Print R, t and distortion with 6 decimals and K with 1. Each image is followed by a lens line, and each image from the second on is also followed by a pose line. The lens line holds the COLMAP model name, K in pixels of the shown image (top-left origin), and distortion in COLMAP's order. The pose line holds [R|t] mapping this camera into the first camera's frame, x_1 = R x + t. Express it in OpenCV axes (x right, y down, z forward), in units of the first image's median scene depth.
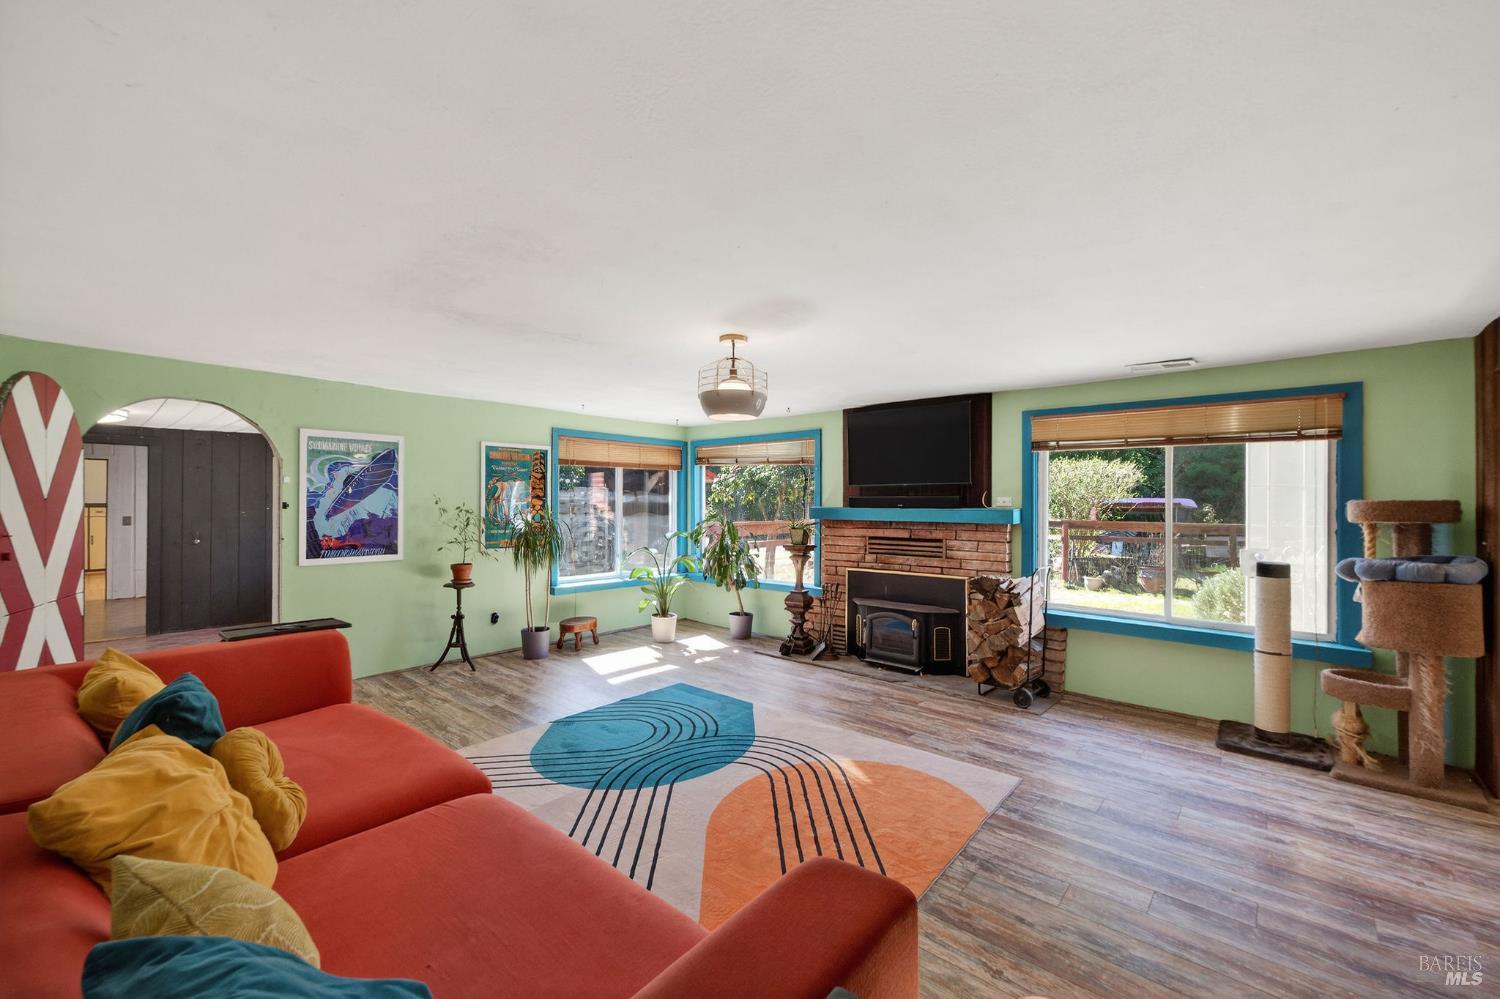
lens RADIAL K [[607.6, 0, 754.4], [0, 607.6, 499.0], [0, 0, 1]] dist [-0.009549, 0.001329]
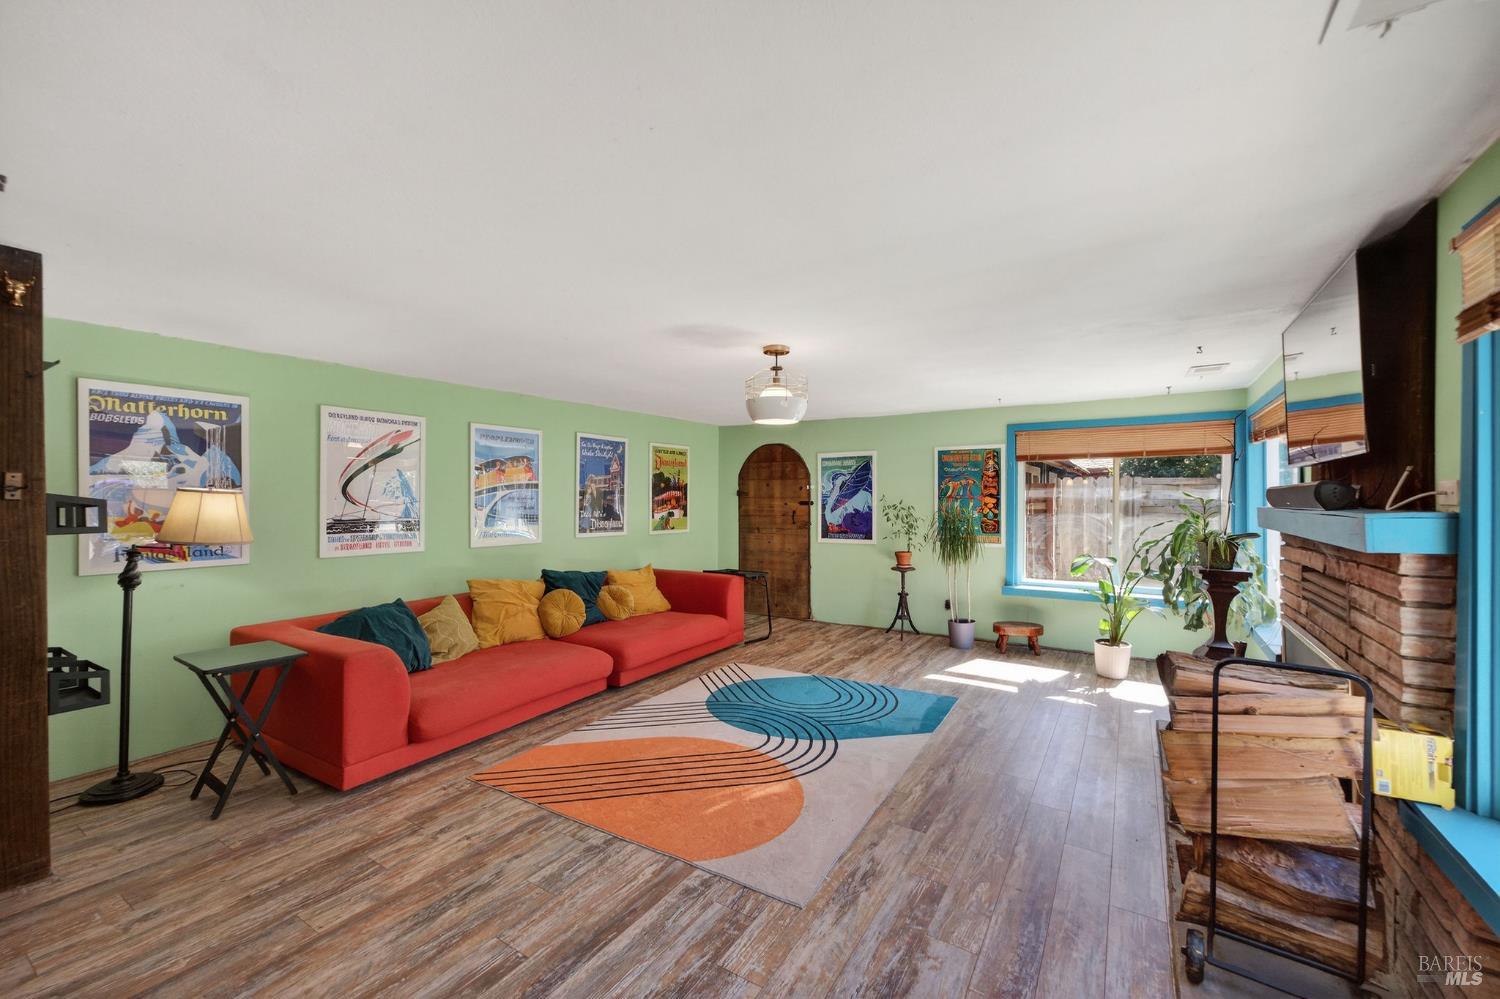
lens RADIAL K [[607.6, 0, 752.7], [0, 607.6, 504.1], [0, 0, 1]] dist [-0.009549, 0.001329]
pose [[0.151449, 0.002054, -0.988463, 0.725783], [0.008643, 0.999957, 0.003402, 0.005922], [0.988427, -0.009058, 0.151425, 0.557872]]
